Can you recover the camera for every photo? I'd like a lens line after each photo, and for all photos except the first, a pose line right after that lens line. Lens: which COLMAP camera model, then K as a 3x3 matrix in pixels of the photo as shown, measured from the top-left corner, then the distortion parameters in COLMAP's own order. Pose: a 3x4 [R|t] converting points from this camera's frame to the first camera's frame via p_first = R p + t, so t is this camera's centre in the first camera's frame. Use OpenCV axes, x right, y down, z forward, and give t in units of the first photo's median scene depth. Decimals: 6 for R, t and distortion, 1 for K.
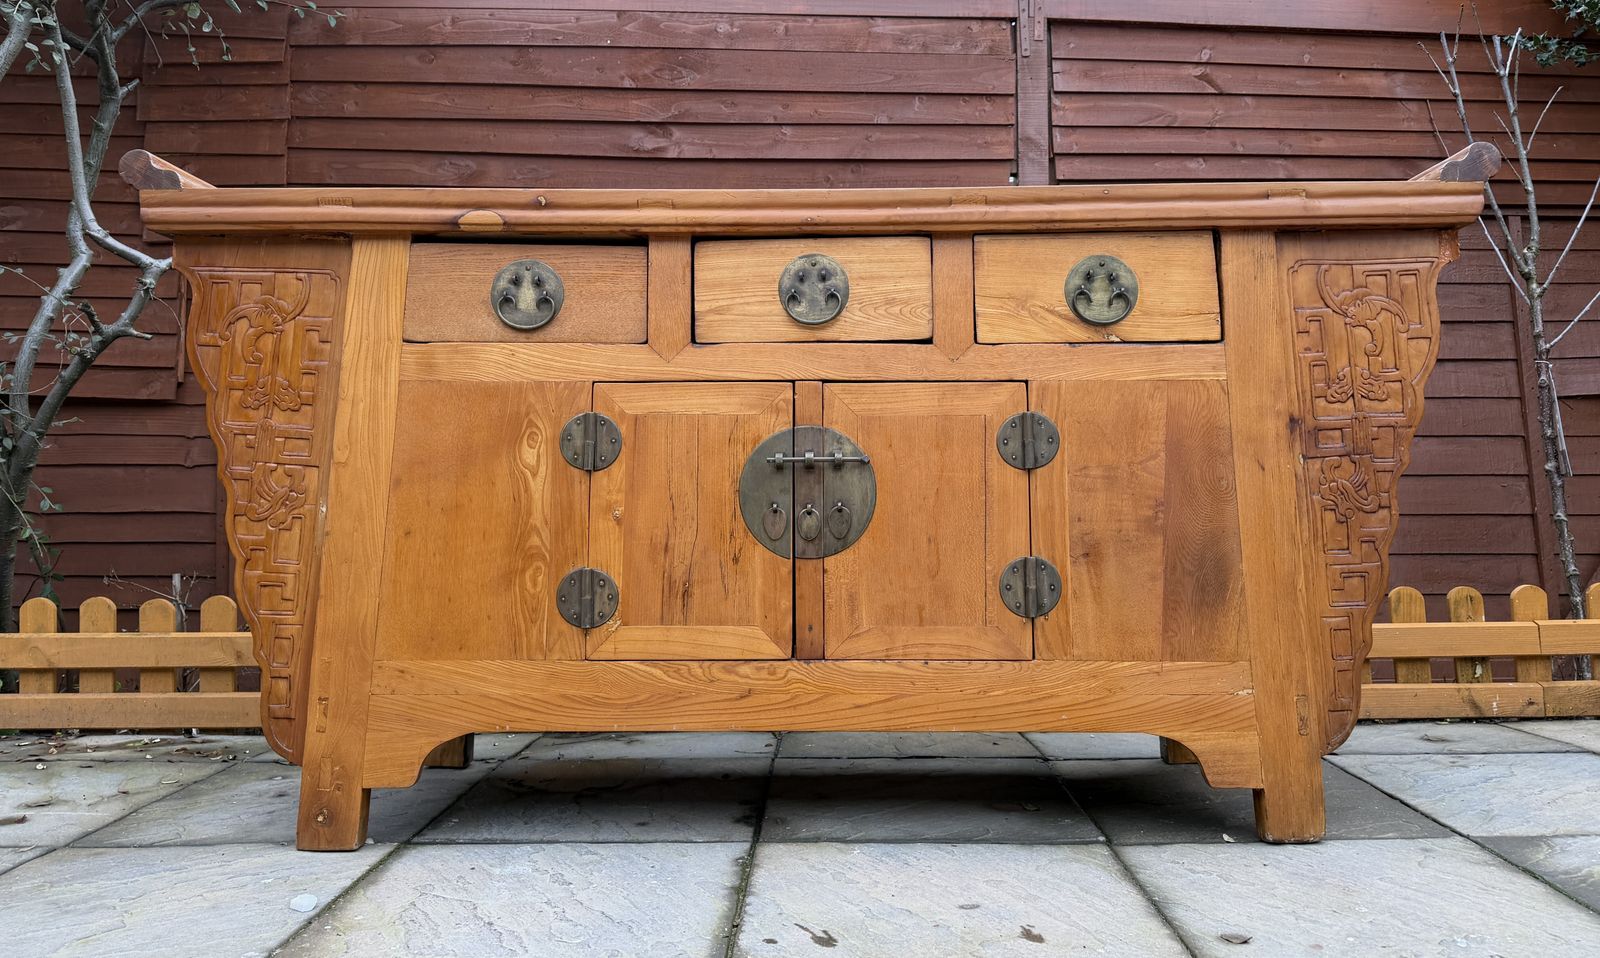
lens RADIAL K [[1153.3, 0, 808.7], [0, 1153.3, 406.3], [0, 0, 1]] dist [0.083130, -0.064122]
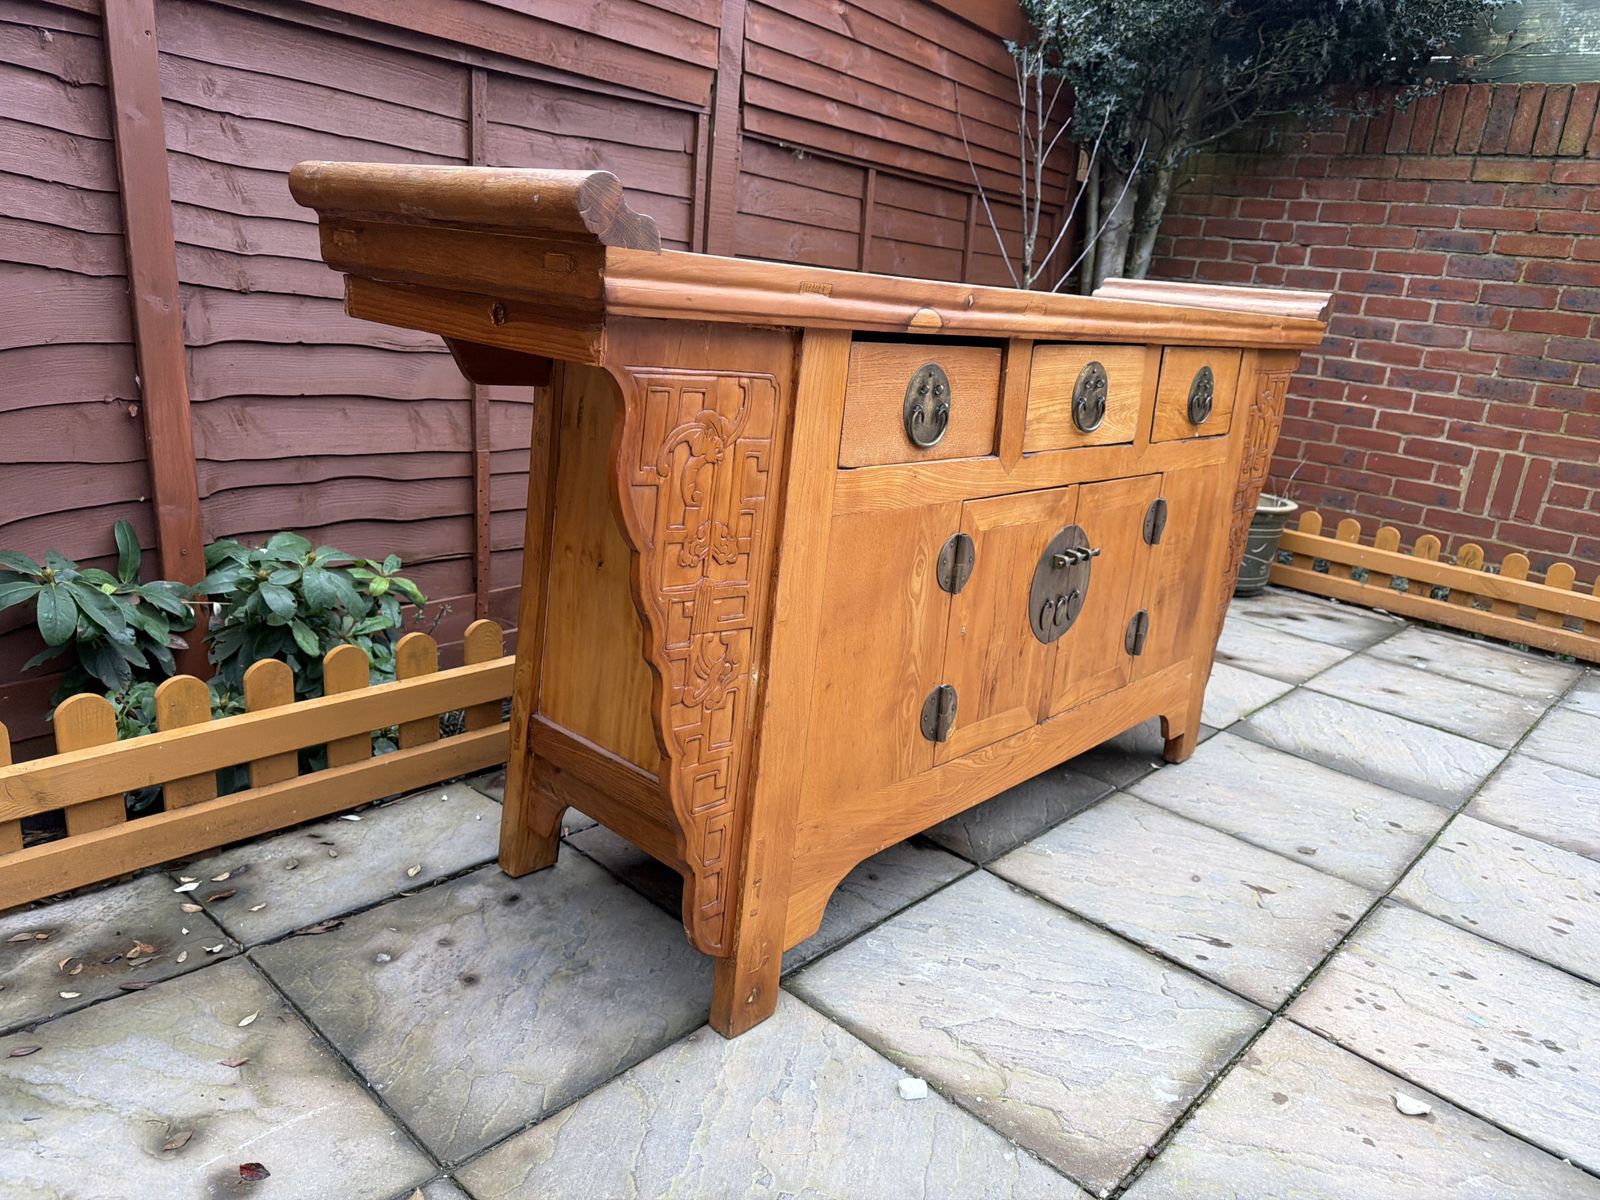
lens RADIAL K [[1137.2, 0, 806.5], [0, 1137.2, 590.9], [0, 0, 1]] dist [0.039672, -0.037569]
pose [[0.656496, -0.135028, 0.742145, -0.965461], [-0.152622, 0.939723, 0.305985, -0.214856], [-0.738728, -0.314146, 0.596317, 0.517489]]
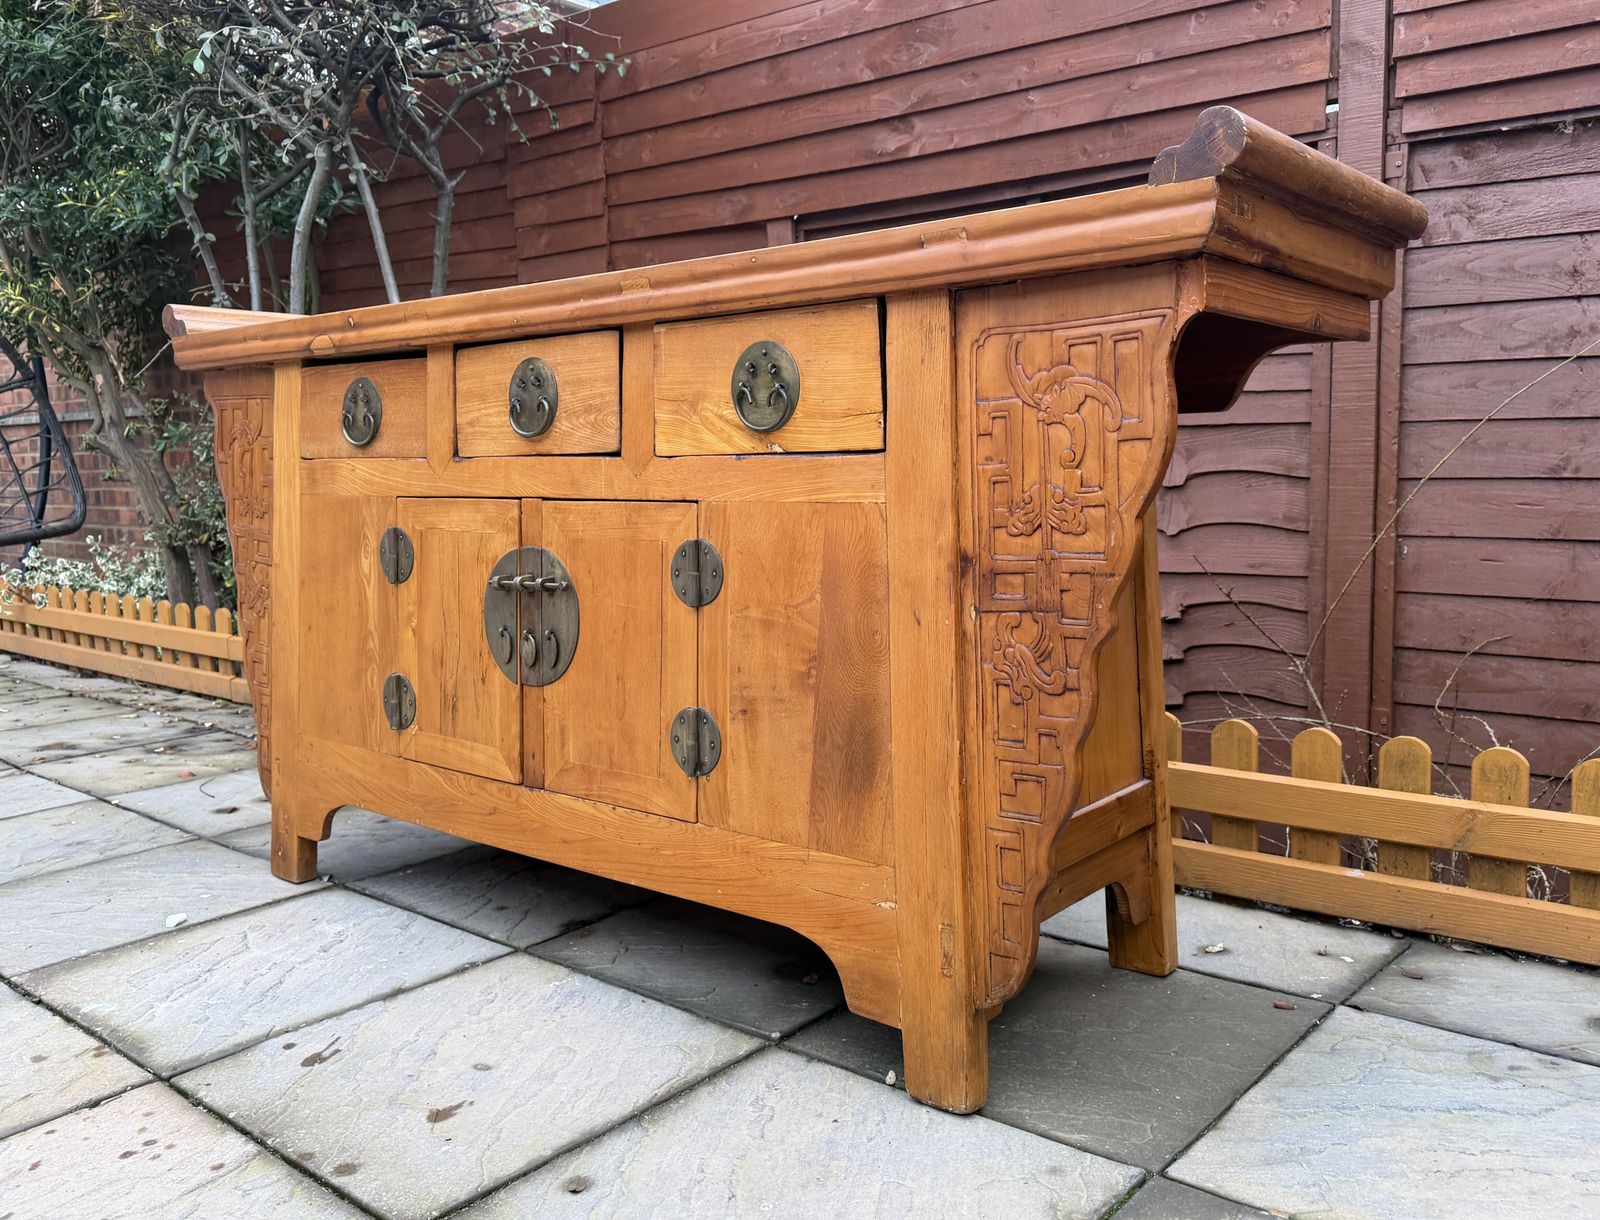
lens RADIAL K [[1312.4, 0, 842.0], [0, 1312.4, 575.1], [0, 0, 1]] dist [0.066247, -0.081371]
pose [[0.782088, 0.046387, -0.621440, 0.860565], [0.056030, 0.987952, 0.144259, -0.099767], [0.620644, -0.147643, 0.770066, 0.325557]]
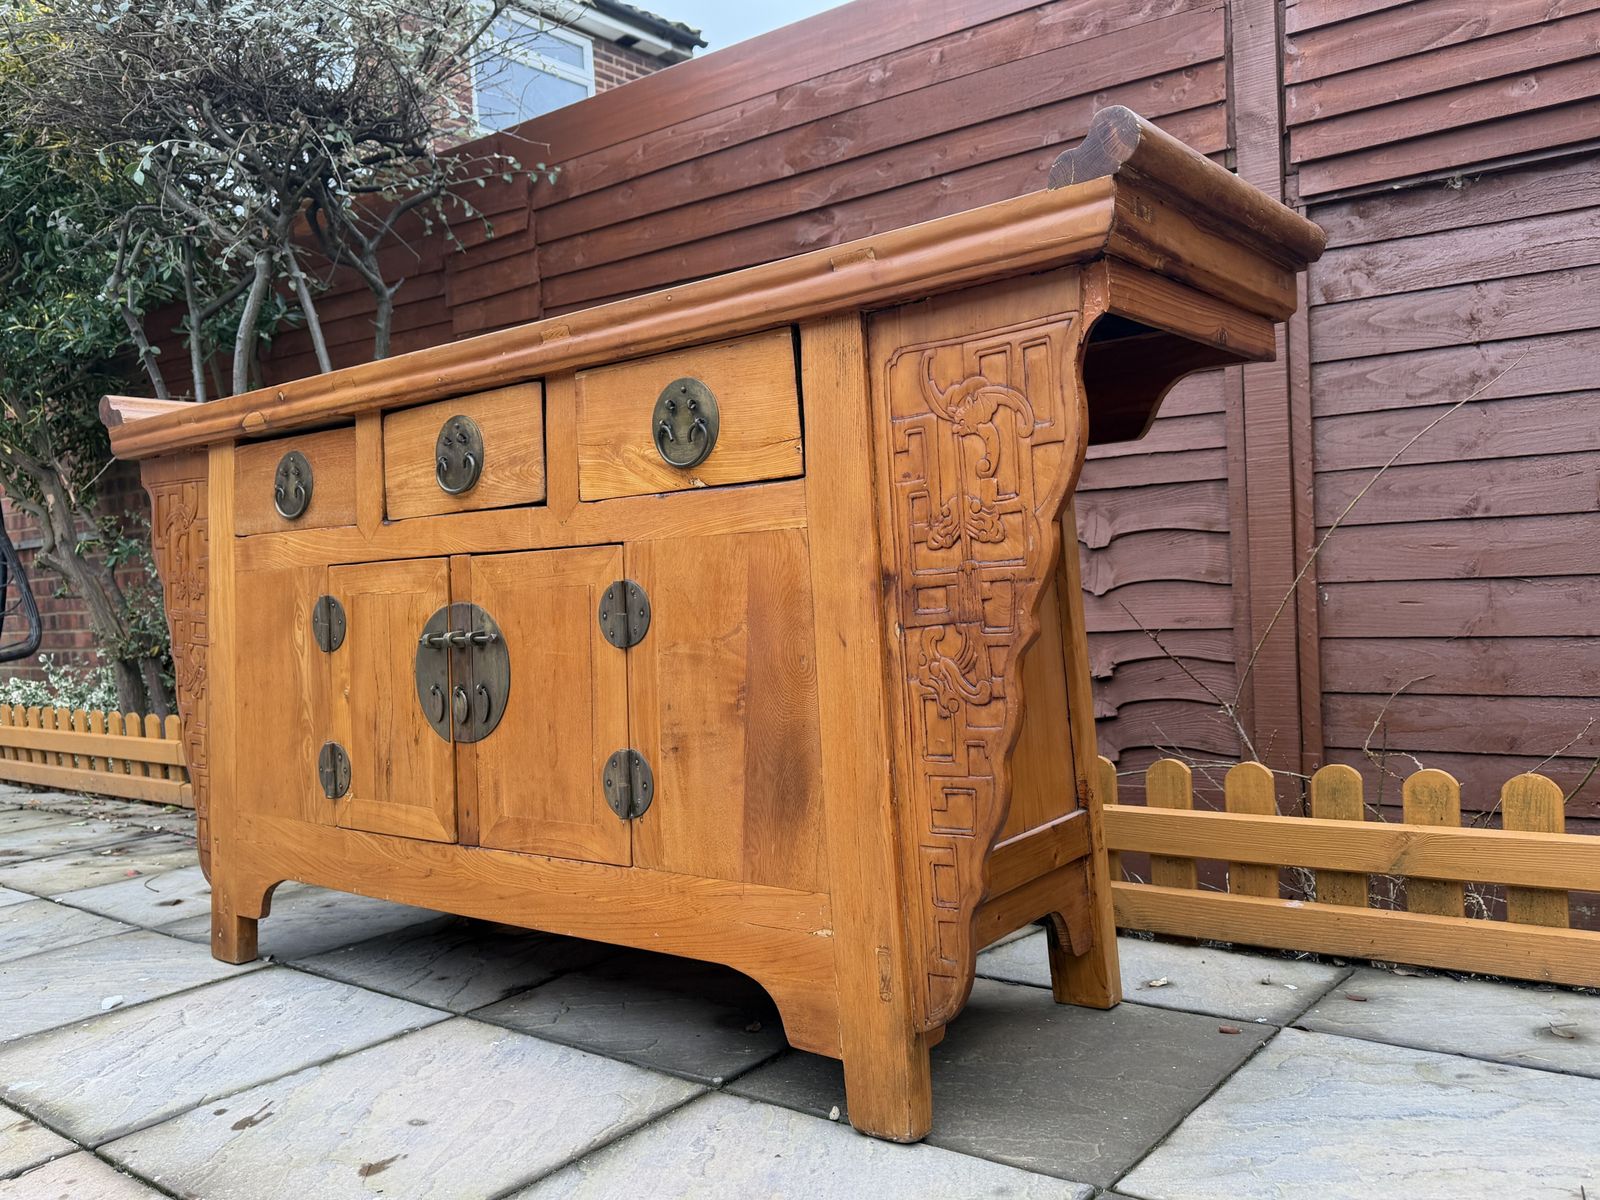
lens RADIAL K [[1271.3, 0, 809.8], [0, 1271.3, 619.6], [0, 0, 1]] dist [0.054005, -0.059829]
pose [[0.791825, -0.017001, -0.610511, 0.857864], [0.090333, 0.991878, 0.089540, -0.036696], [0.604031, -0.126049, 0.786930, 0.347059]]
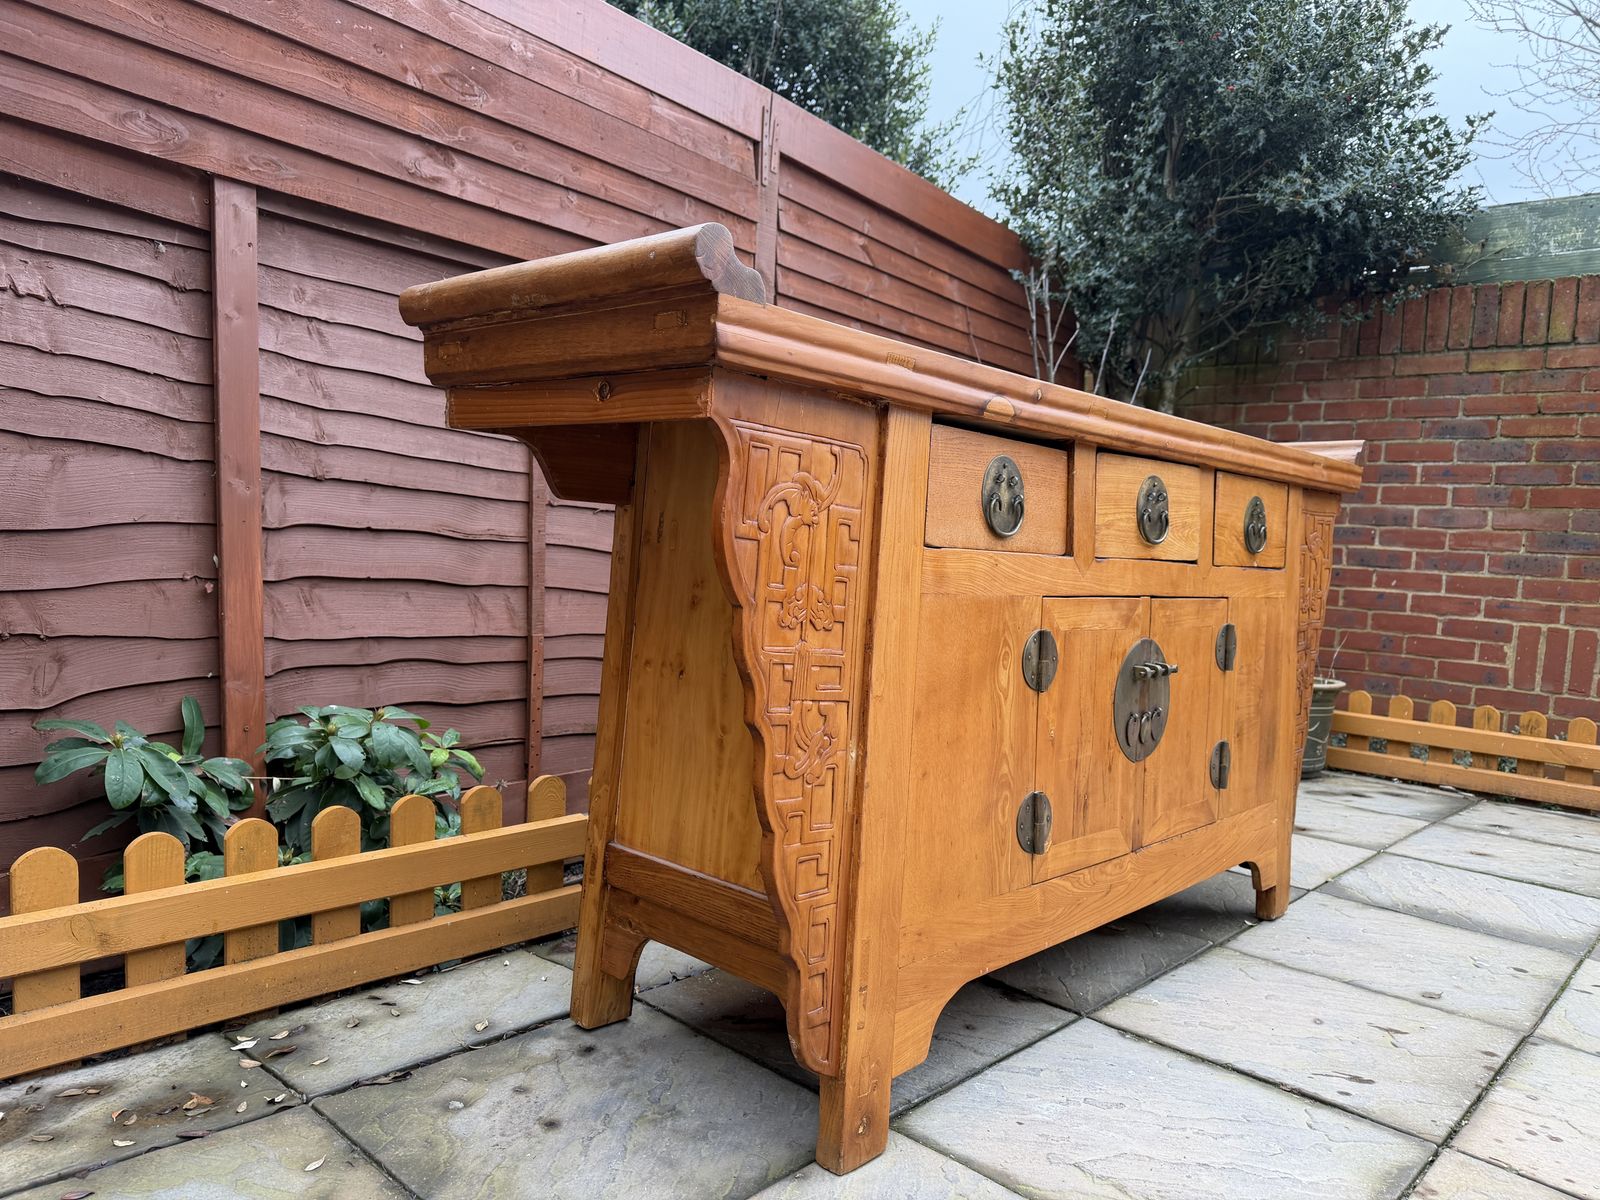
lens RADIAL K [[1137.2, 0, 793.3], [0, 1137.2, 609.5], [0, 0, 1]] dist [0.039672, -0.037569]
pose [[0.670918, -0.003622, 0.741523, -1.004746], [-0.107444, 0.988961, 0.102044, -0.082729], [-0.733706, -0.148135, 0.663122, 0.533130]]
